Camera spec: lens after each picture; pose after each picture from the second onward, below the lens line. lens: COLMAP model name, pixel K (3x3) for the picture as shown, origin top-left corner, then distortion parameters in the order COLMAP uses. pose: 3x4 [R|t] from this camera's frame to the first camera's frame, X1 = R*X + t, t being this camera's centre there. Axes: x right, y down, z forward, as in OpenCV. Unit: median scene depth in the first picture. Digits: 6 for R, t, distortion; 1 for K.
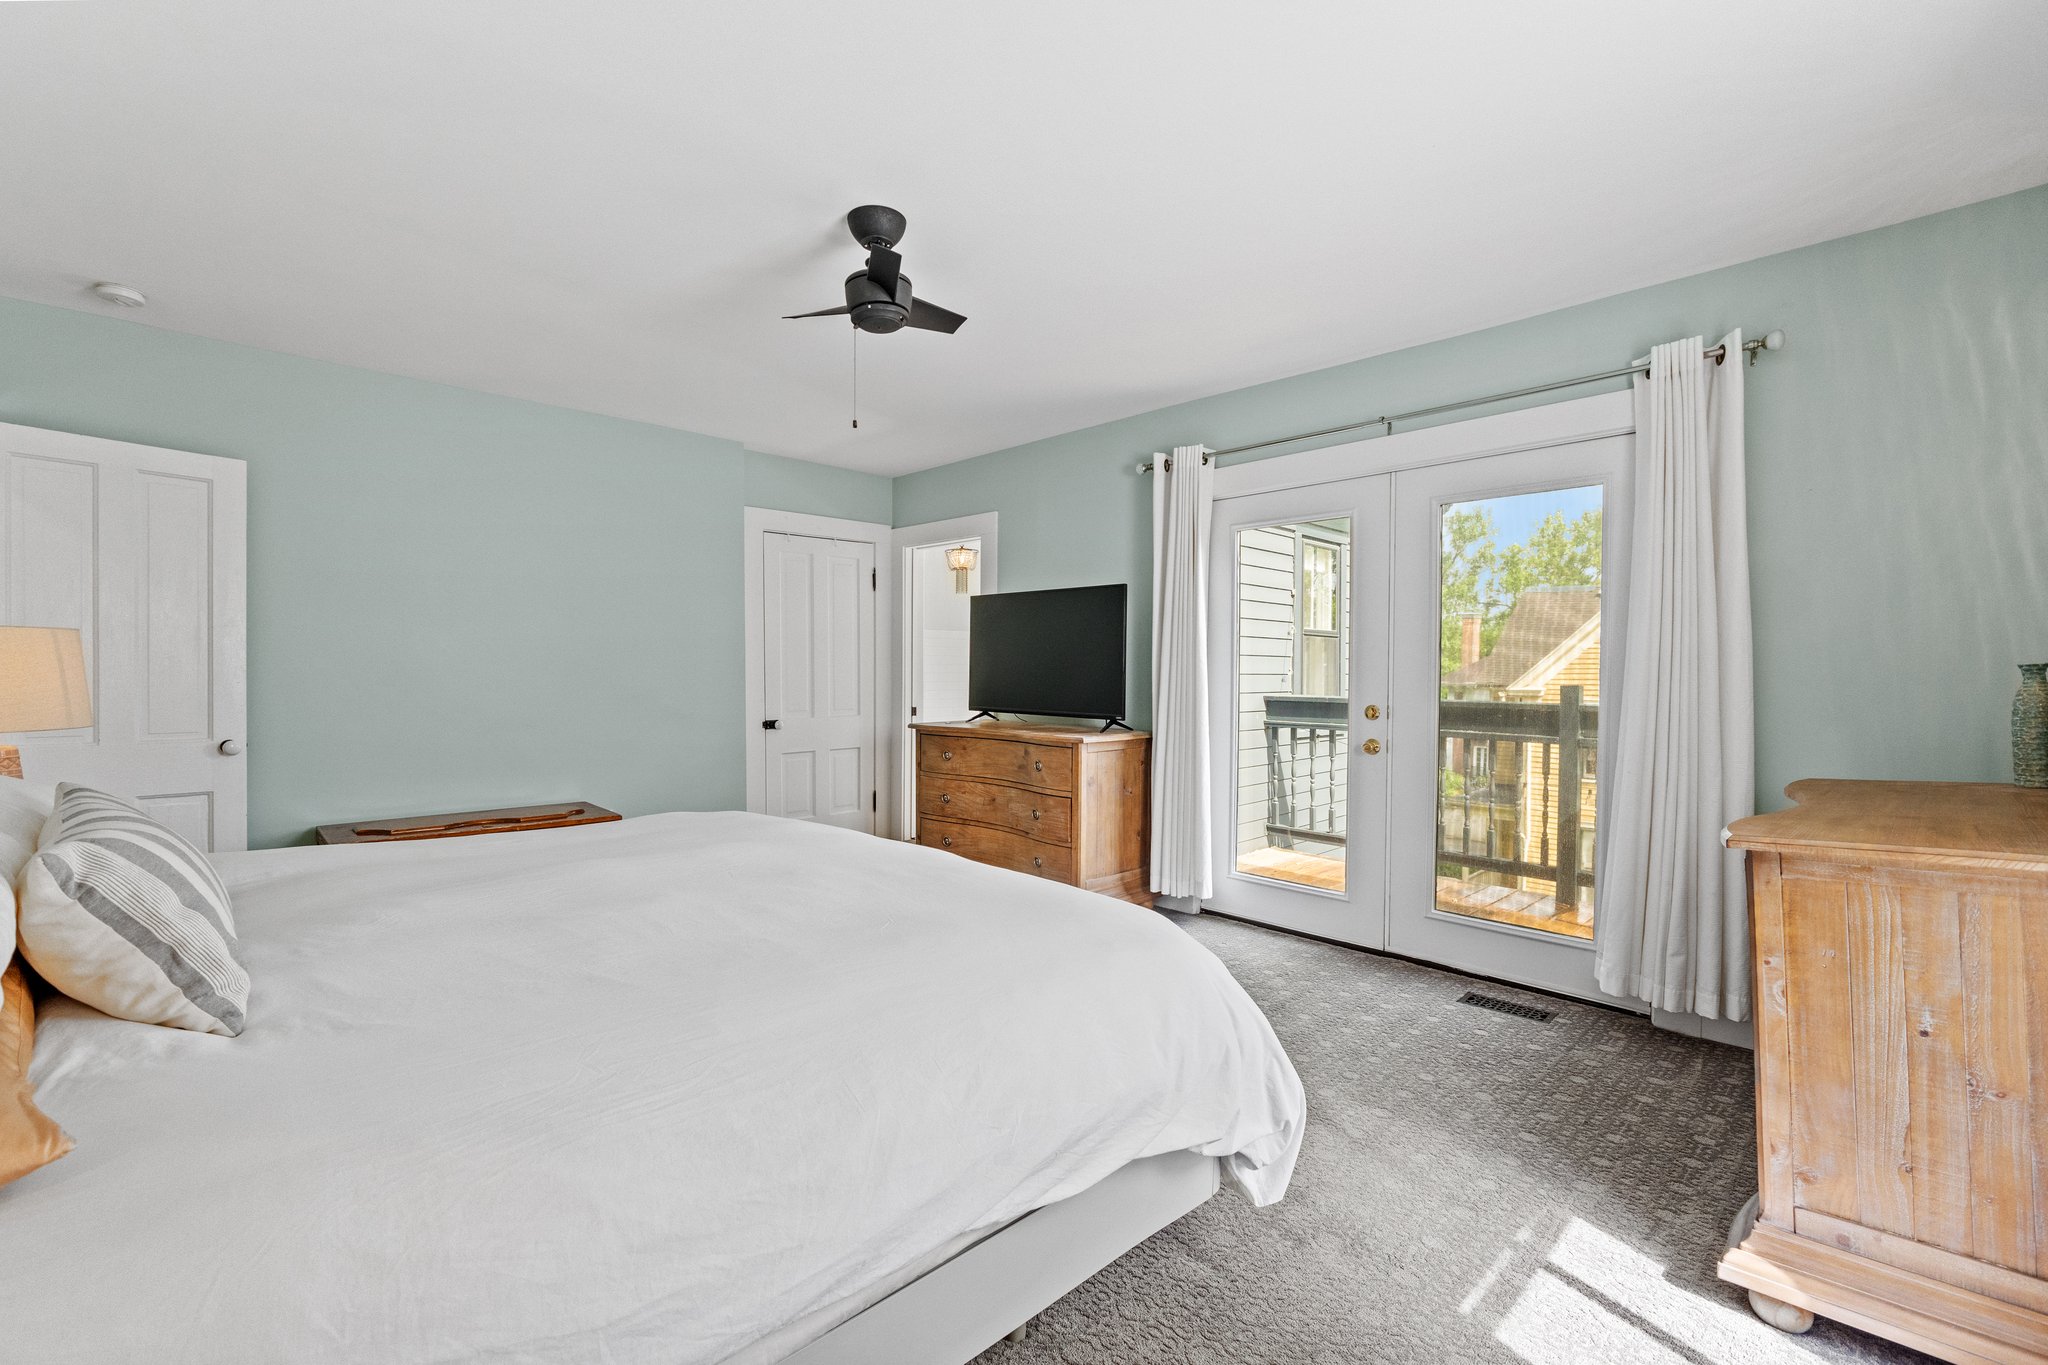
lens RADIAL K [[863.5, 0, 993.1], [0, 863.5, 677.2], [0, 0, 1]] dist [-0.010903, -0.000073]
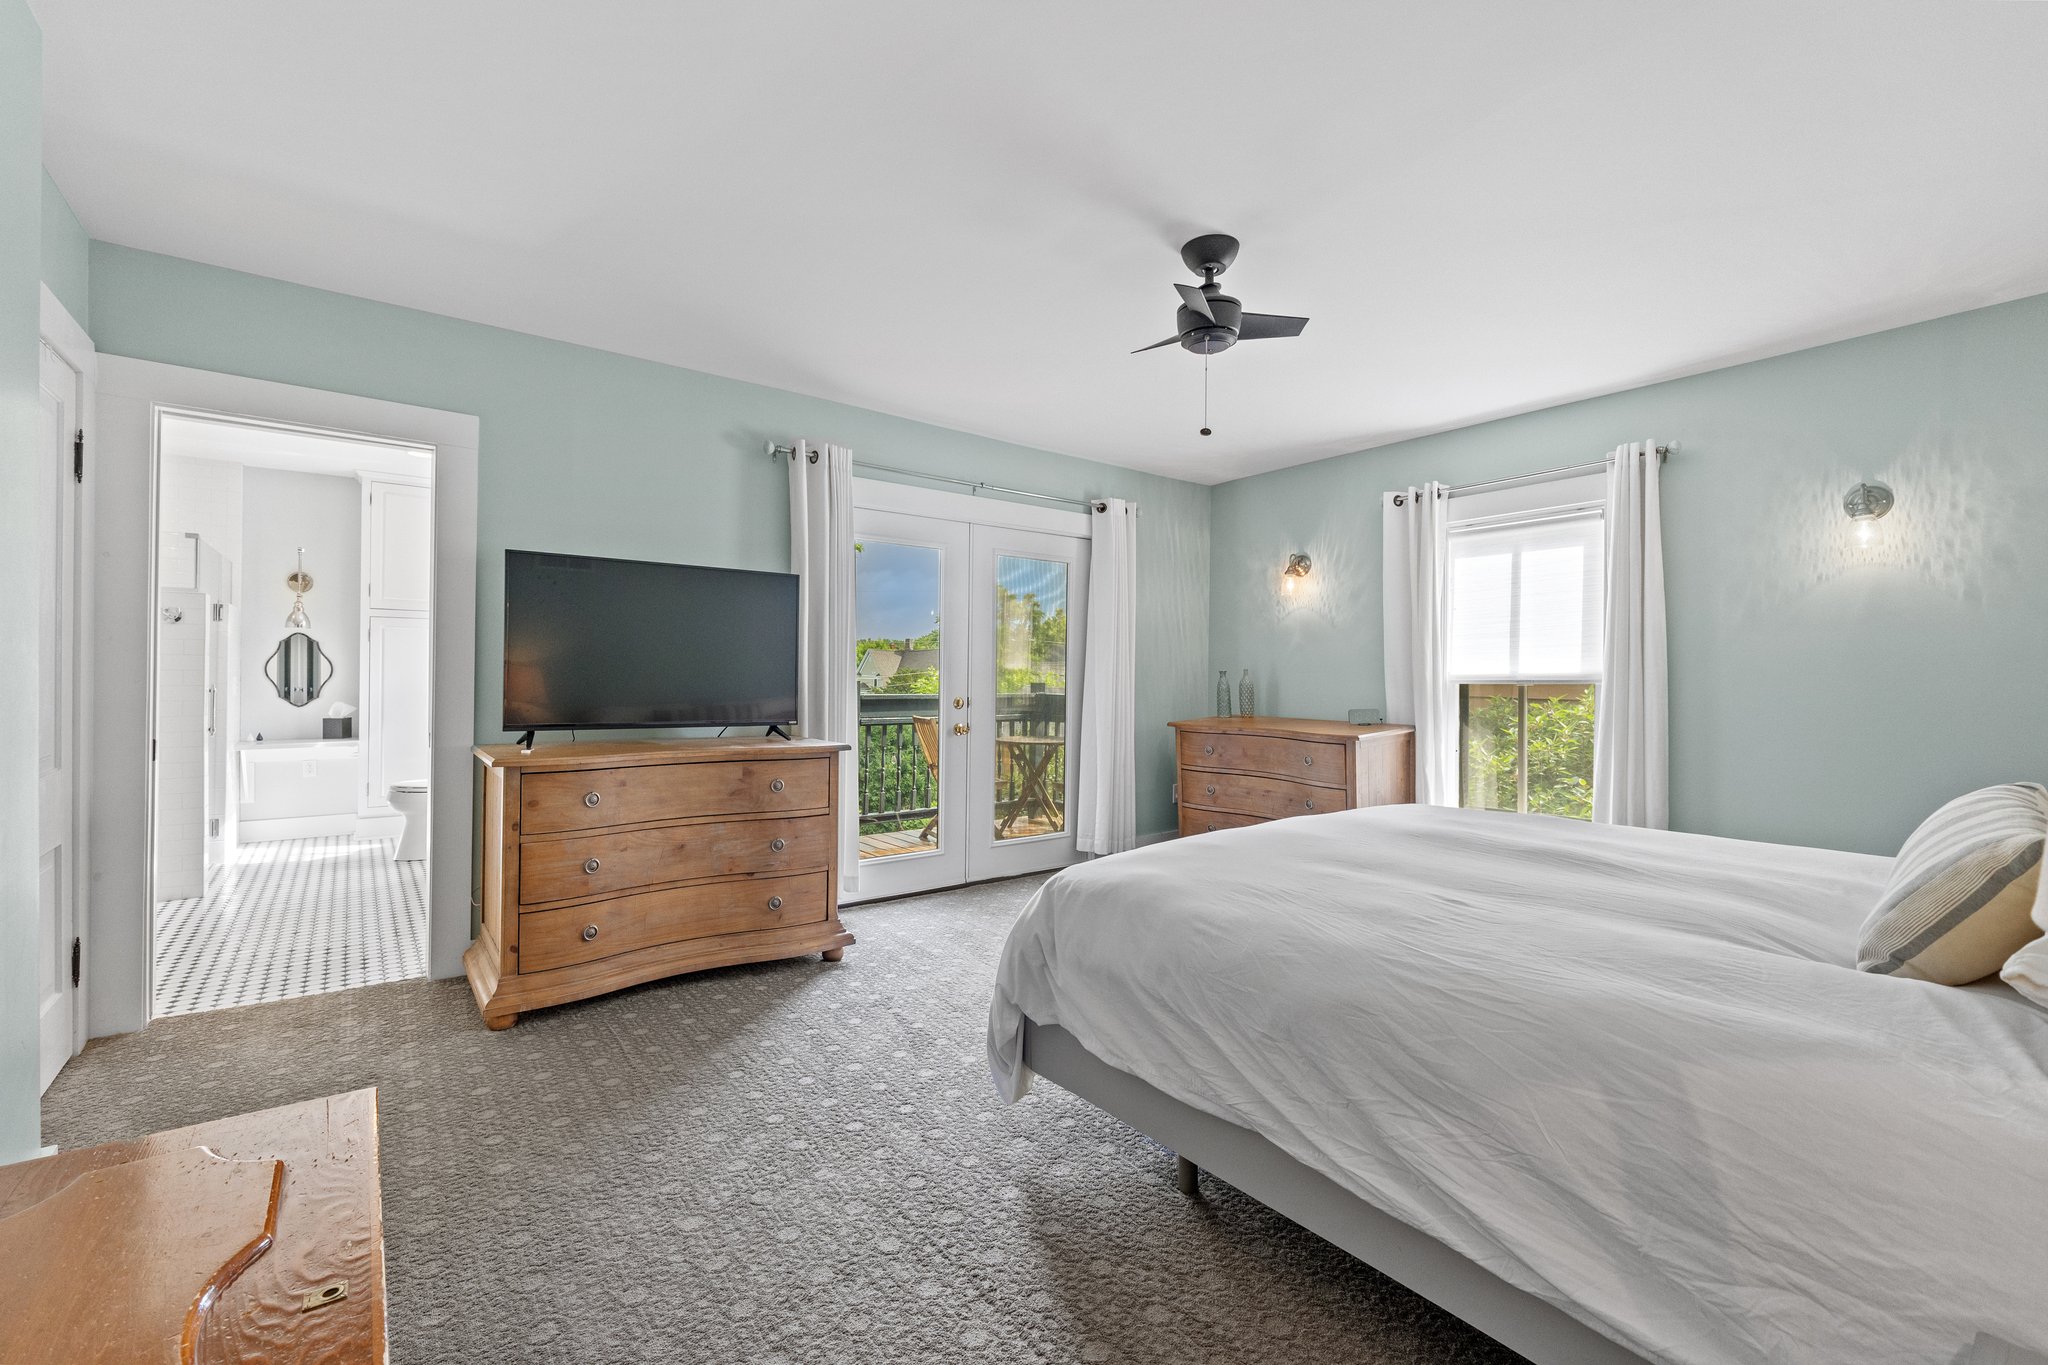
lens RADIAL K [[863.5, 0, 993.1], [0, 863.5, 677.2], [0, 0, 1]] dist [-0.010903, -0.000073]
pose [[0.103644, -0.004650, 0.994604, -0.720056], [-0.000196, 0.999989, 0.004696, -0.005066], [-0.994614, -0.000682, 0.103642, 0.686684]]
